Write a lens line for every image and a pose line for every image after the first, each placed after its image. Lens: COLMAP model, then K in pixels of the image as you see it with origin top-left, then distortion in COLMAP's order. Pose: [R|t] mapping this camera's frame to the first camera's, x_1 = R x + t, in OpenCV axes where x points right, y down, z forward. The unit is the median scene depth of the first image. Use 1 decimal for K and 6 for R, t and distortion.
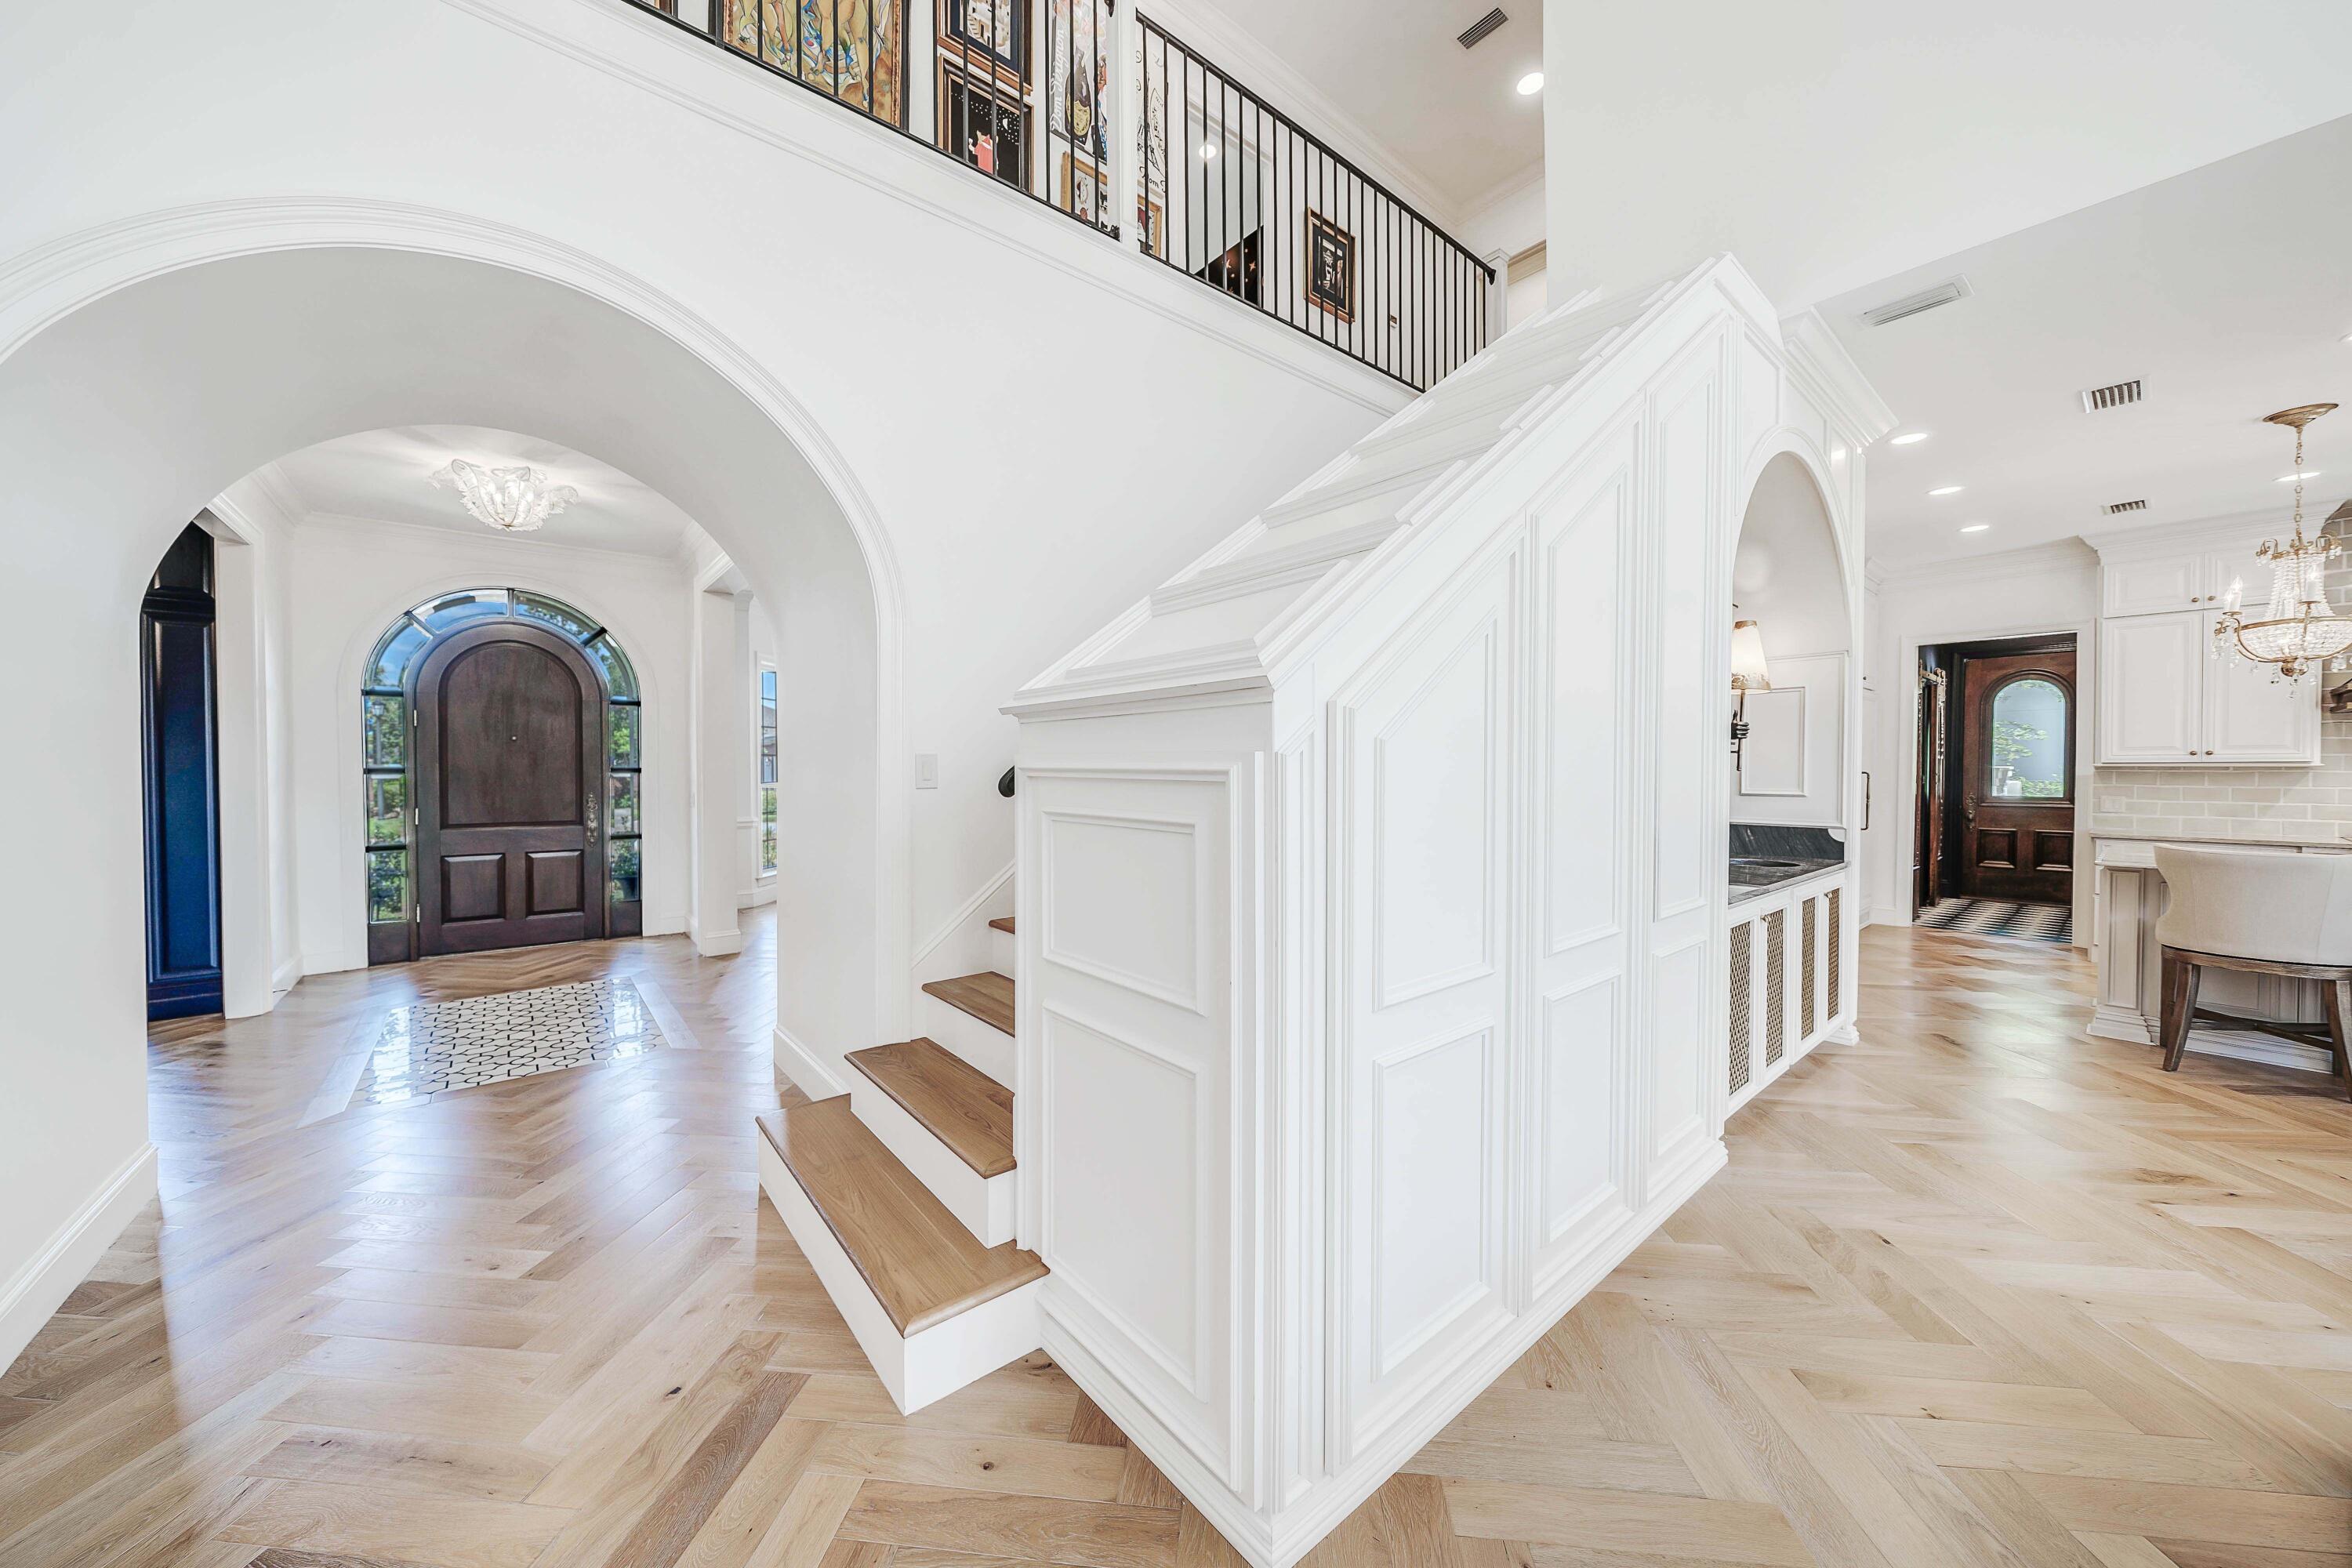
lens RADIAL K [[826.8, 0, 1174.0], [0, 826.8, 768.5], [0, 0, 1]] dist [-0.006957, -0.000171]
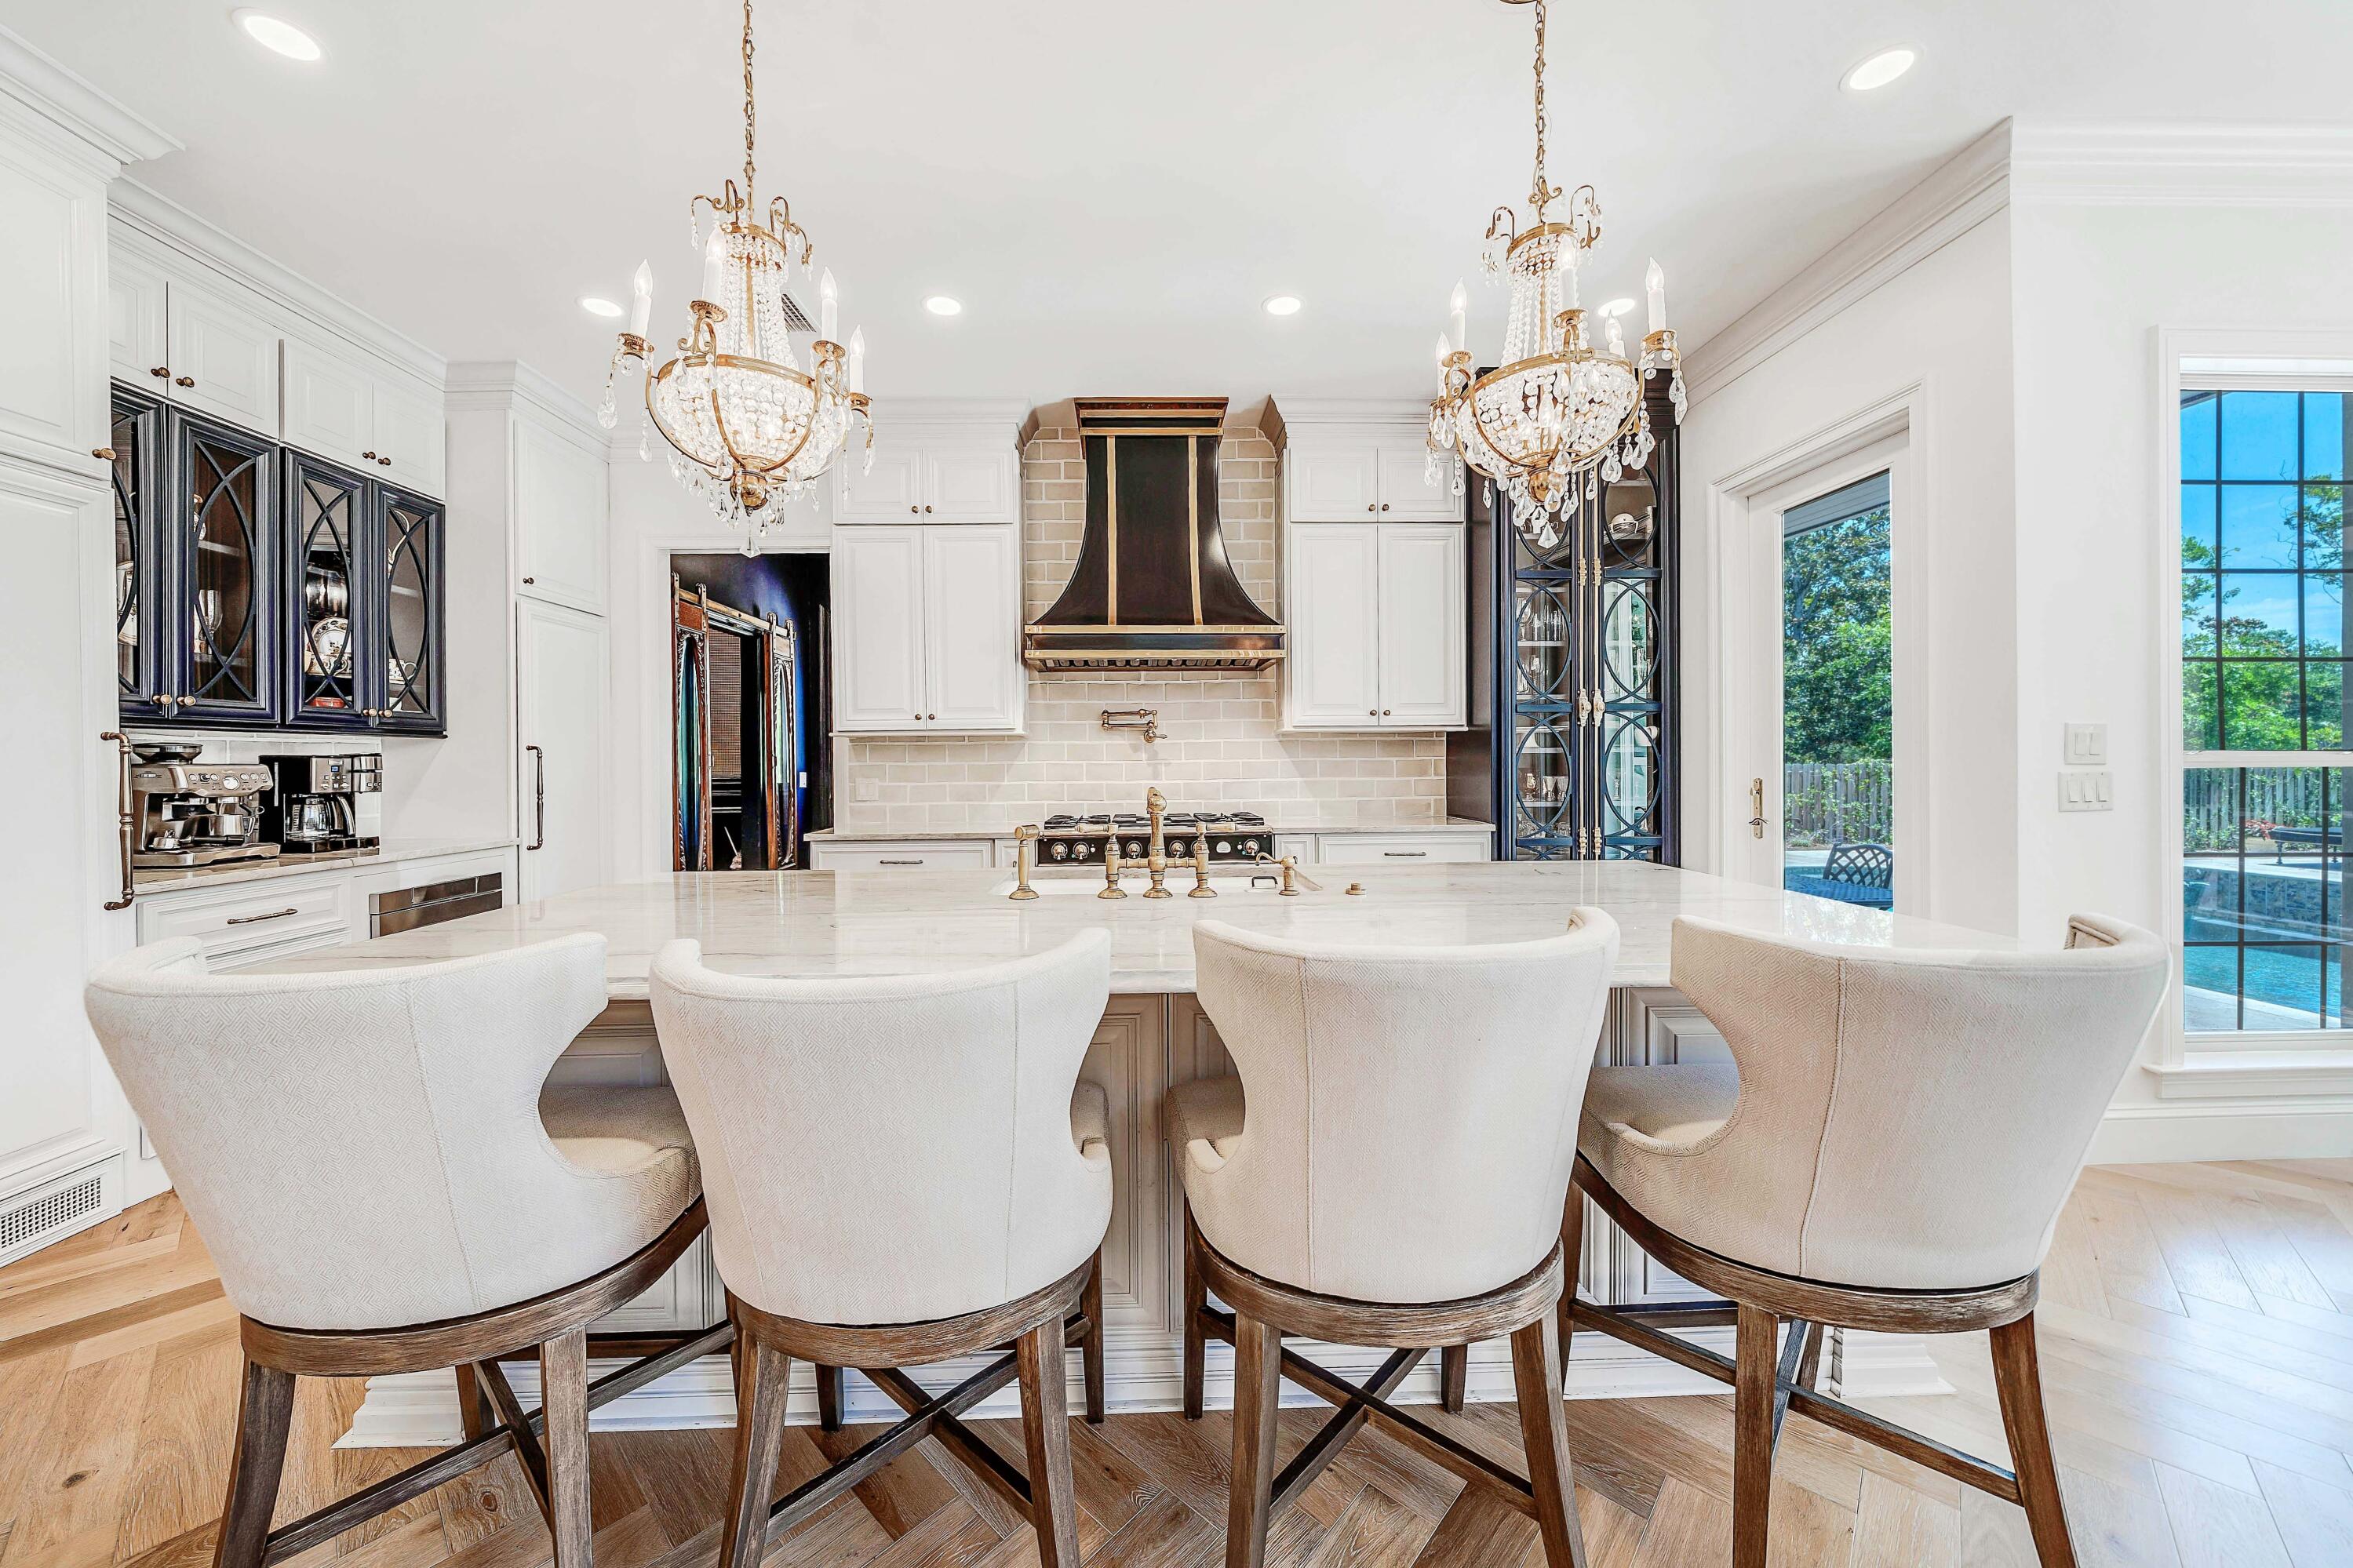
lens RADIAL K [[827.0, 0, 1187.8], [0, 827.0, 776.3], [0, 0, 1]] dist [-0.006957, -0.000171]
pose [[0.601987, -0.019155, 0.798276, 0.776014], [0.019941, 0.999761, 0.008952, 0.033066], [-0.798257, 0.010530, 0.602225, 0.337139]]
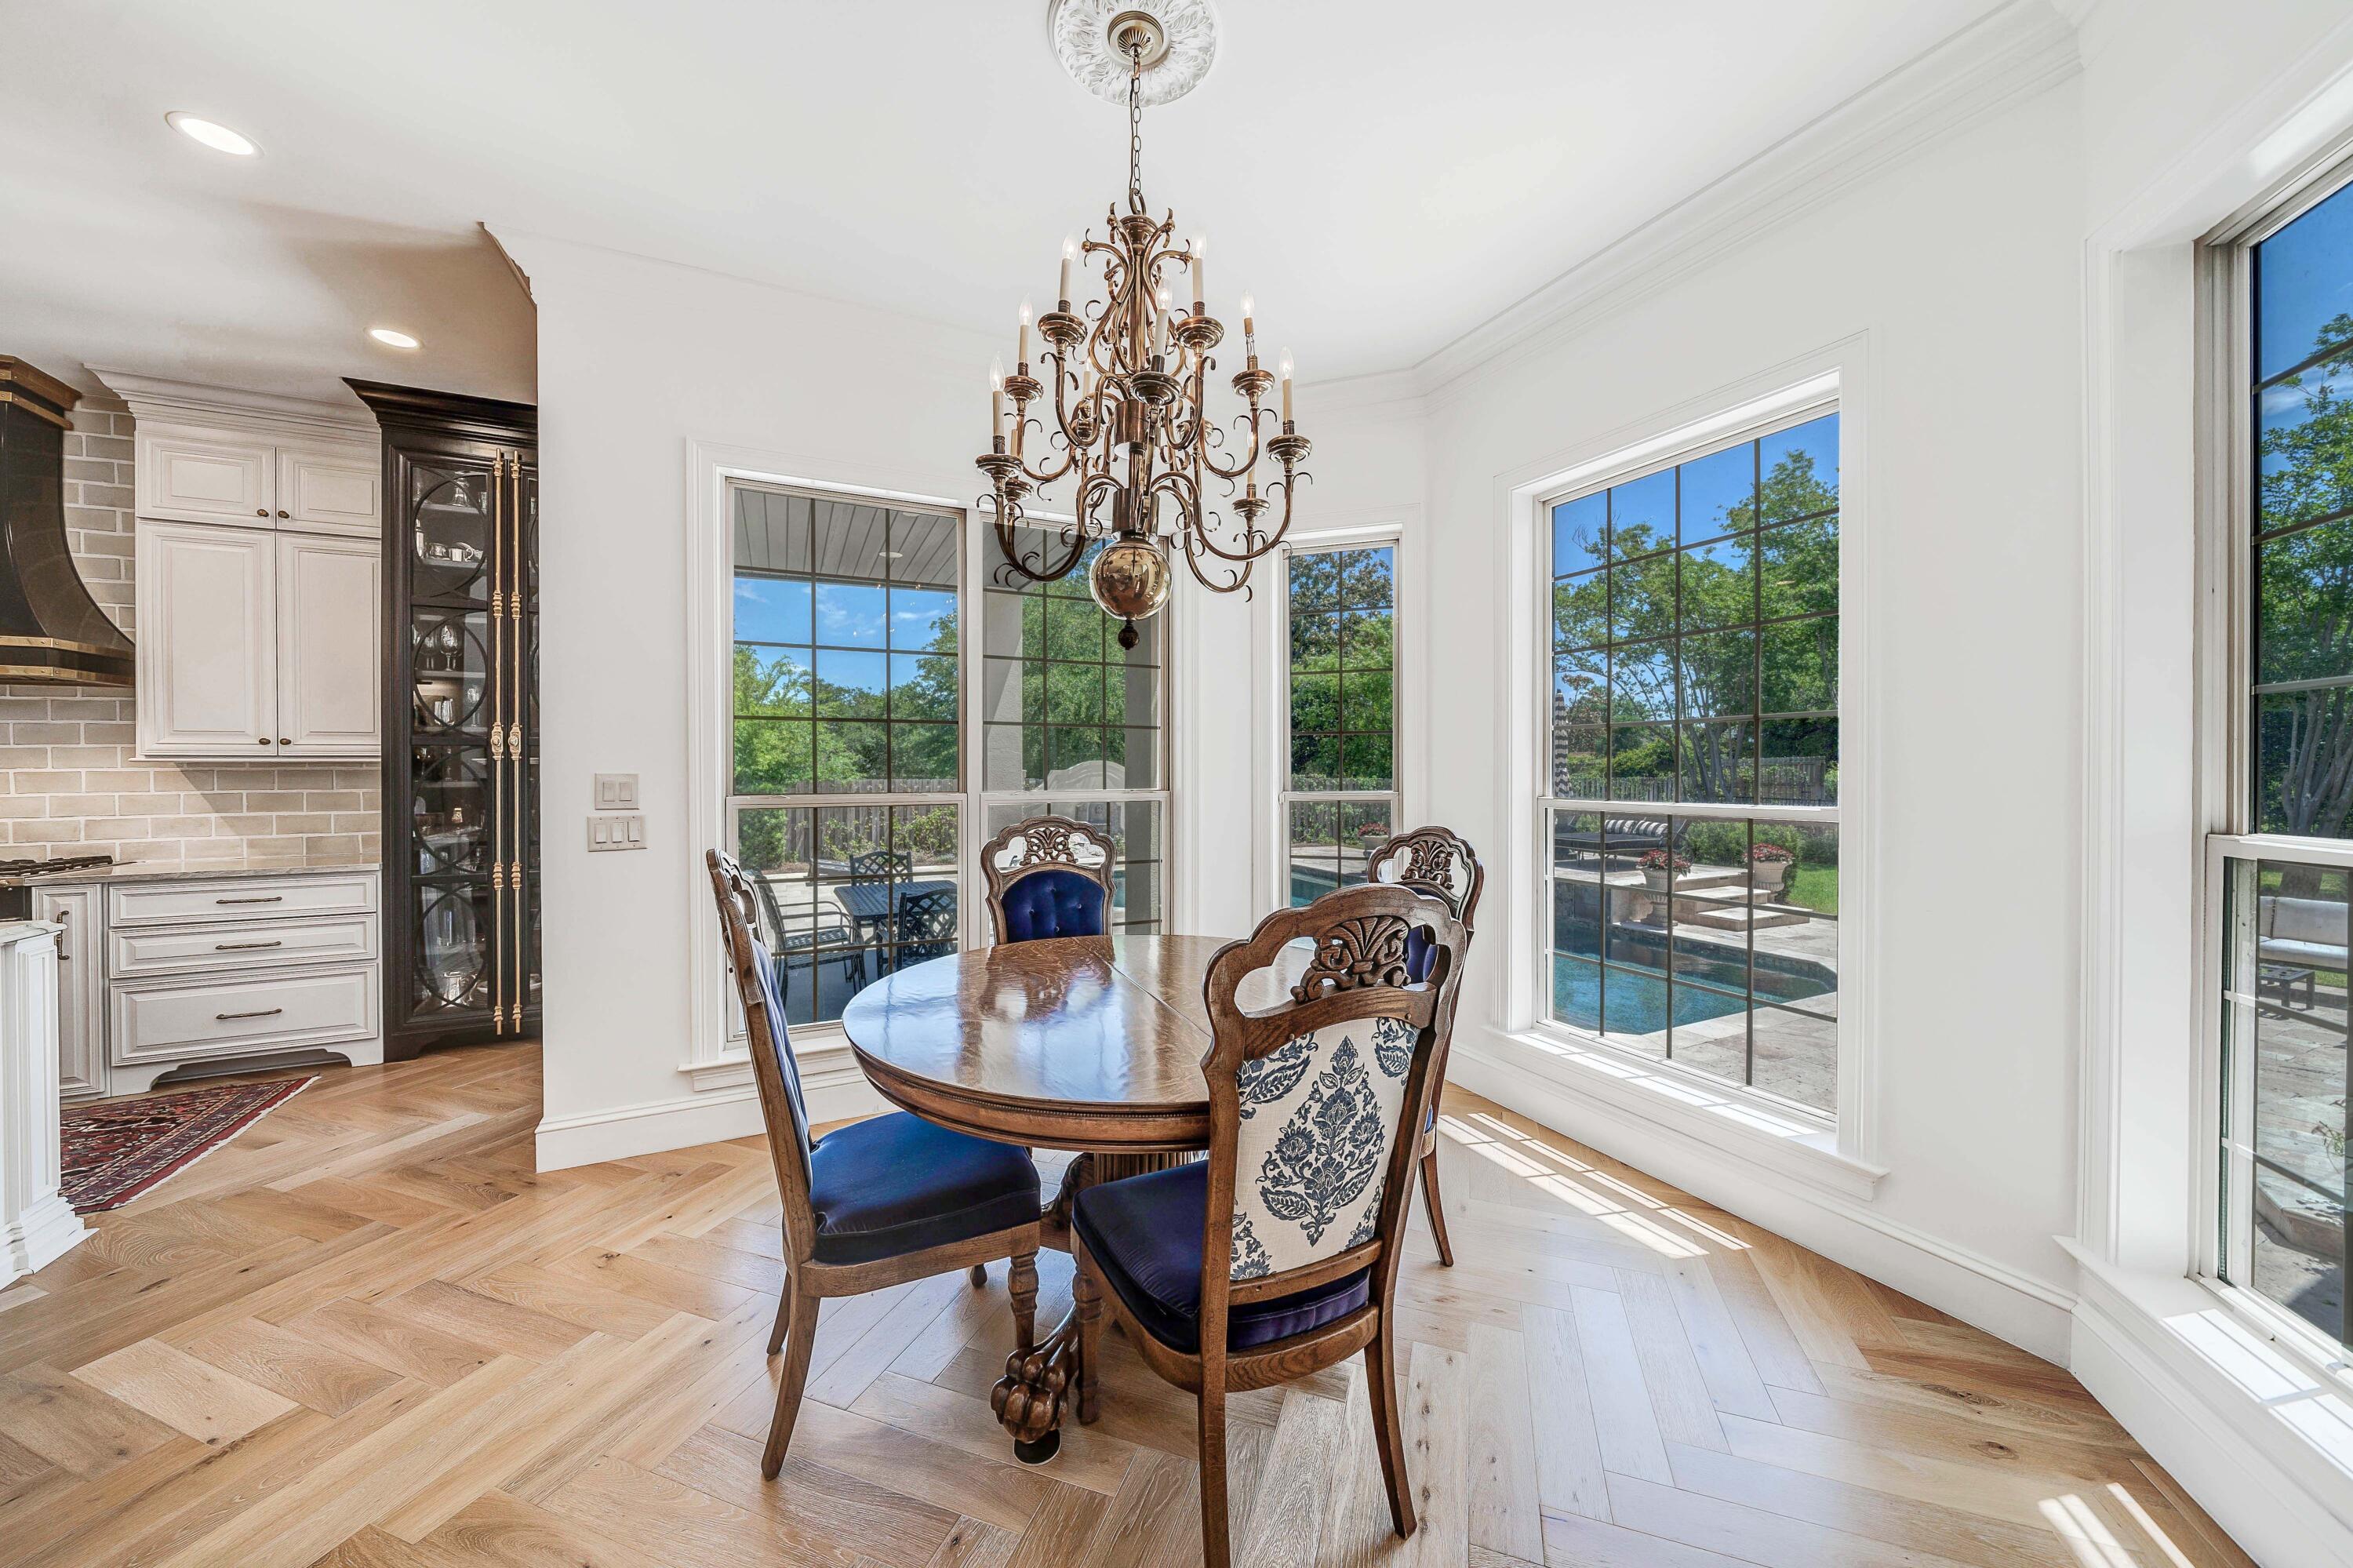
lens RADIAL K [[827.2, 0, 1166.7], [0, 827.2, 770.4], [0, 0, 1]] dist [-0.006957, -0.000171]
pose [[0.248017, -0.003226, 0.968750, 1.022005], [0.018104, 0.999835, -0.001305, 0.023055], [-0.968587, 0.017862, 0.248035, -0.234532]]
